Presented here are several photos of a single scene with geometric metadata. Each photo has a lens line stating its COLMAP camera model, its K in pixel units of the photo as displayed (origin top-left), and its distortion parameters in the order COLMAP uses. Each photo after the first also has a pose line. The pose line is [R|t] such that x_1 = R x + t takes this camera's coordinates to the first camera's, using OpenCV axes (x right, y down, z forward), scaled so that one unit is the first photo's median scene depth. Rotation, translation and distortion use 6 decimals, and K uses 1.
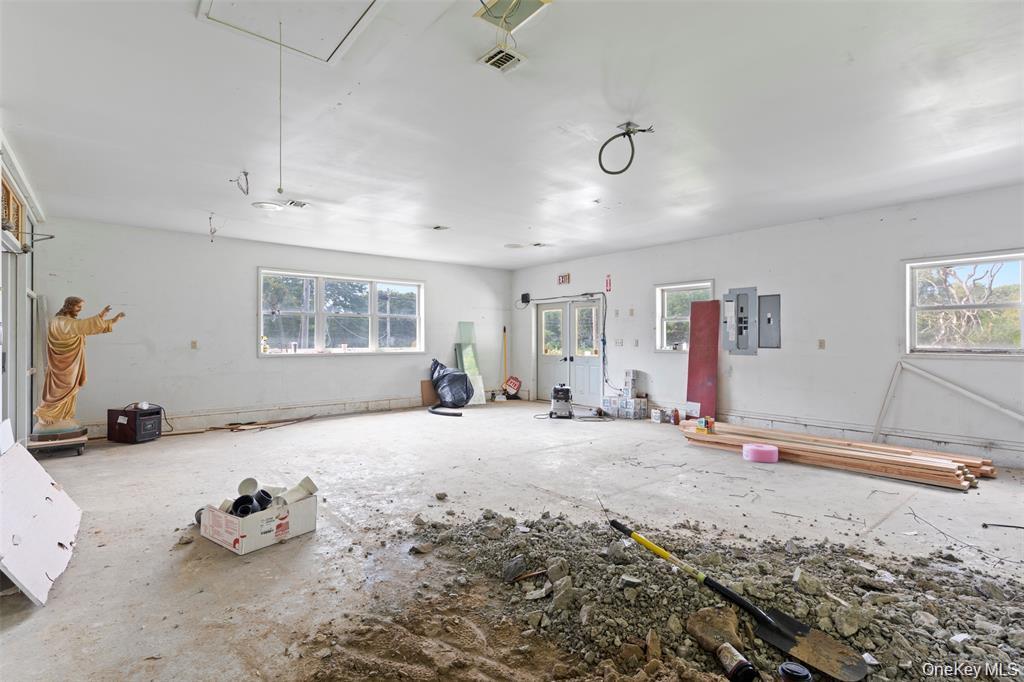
lens RADIAL K [[486.3, 0, 510.9], [0, 486.3, 335.3], [0, 0, 1]] dist [0.000806, 0.000273]
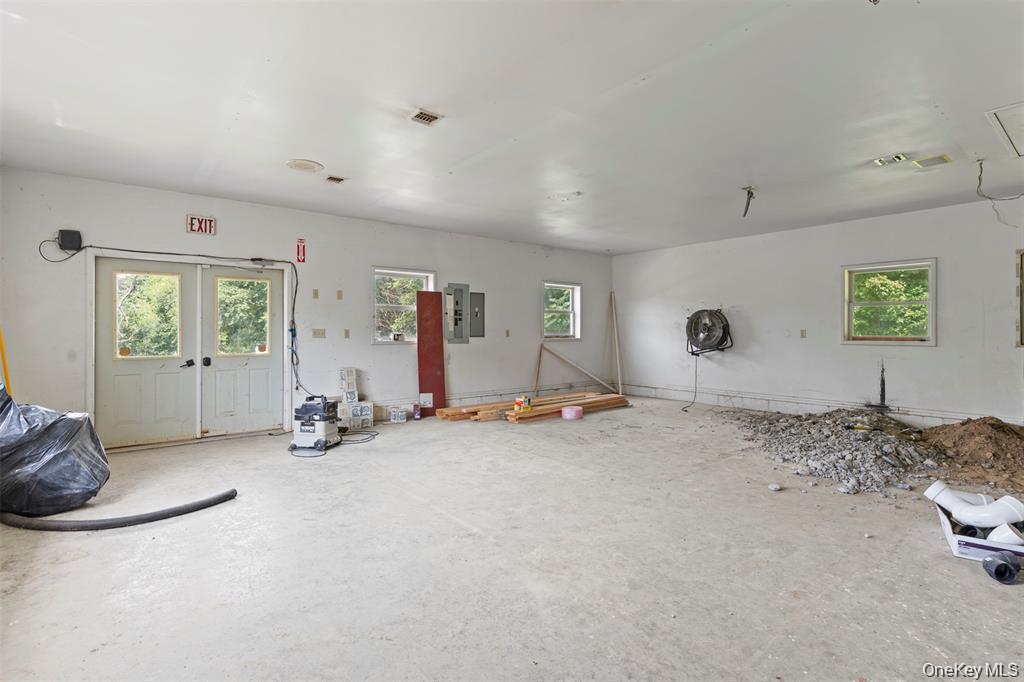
lens RADIAL K [[486.3, 0, 510.9], [0, 486.3, 335.3], [0, 0, 1]] dist [0.000806, 0.000273]
pose [[0.024537, -0.009701, 0.999652, -0.614826], [-0.010393, 0.999896, 0.009959, 0.008576], [-0.999645, -0.010634, 0.024434, 0.815179]]
